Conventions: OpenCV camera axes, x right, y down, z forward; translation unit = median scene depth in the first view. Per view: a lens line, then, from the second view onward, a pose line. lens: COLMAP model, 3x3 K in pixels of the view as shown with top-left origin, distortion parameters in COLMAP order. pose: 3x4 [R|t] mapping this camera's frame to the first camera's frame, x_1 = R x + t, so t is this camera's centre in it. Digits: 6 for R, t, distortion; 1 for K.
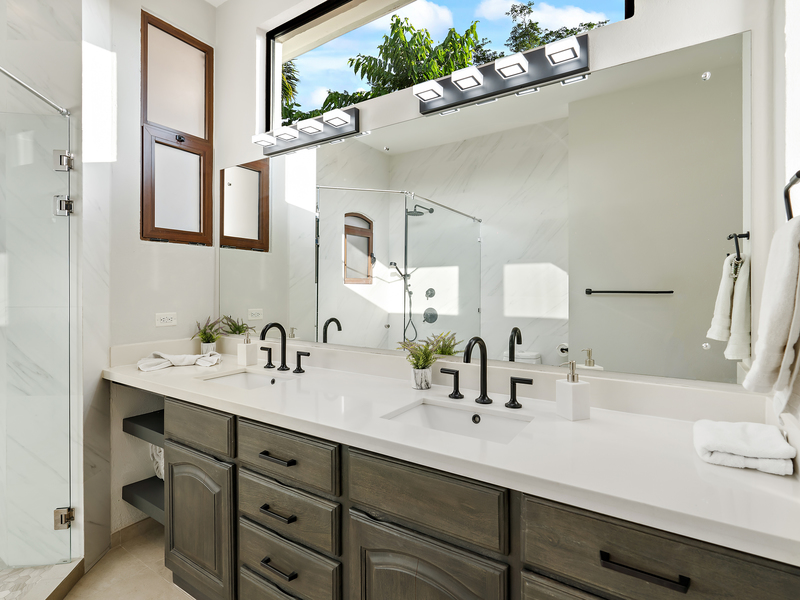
lens RADIAL K [[416.9, 0, 399.1], [0, 416.9, 296.7], [0, 0, 1]] dist [-0.003514, 0.001907]
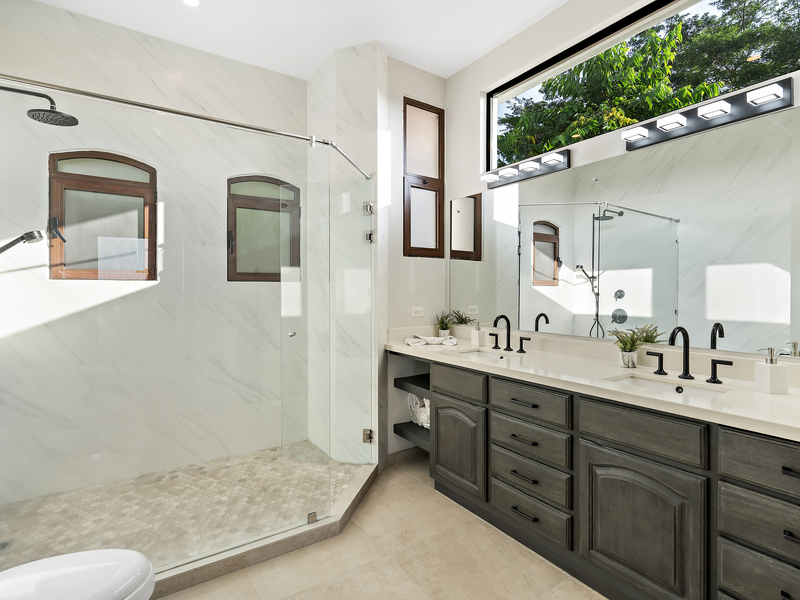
lens RADIAL K [[416.9, 0, 399.1], [0, 416.9, 296.7], [0, 0, 1]] dist [-0.003514, 0.001907]
pose [[0.924648, 0.005375, -0.380786, -0.094300], [-0.007229, 0.999968, -0.003439, 0.009731], [0.380755, 0.005933, 0.924657, -0.387169]]
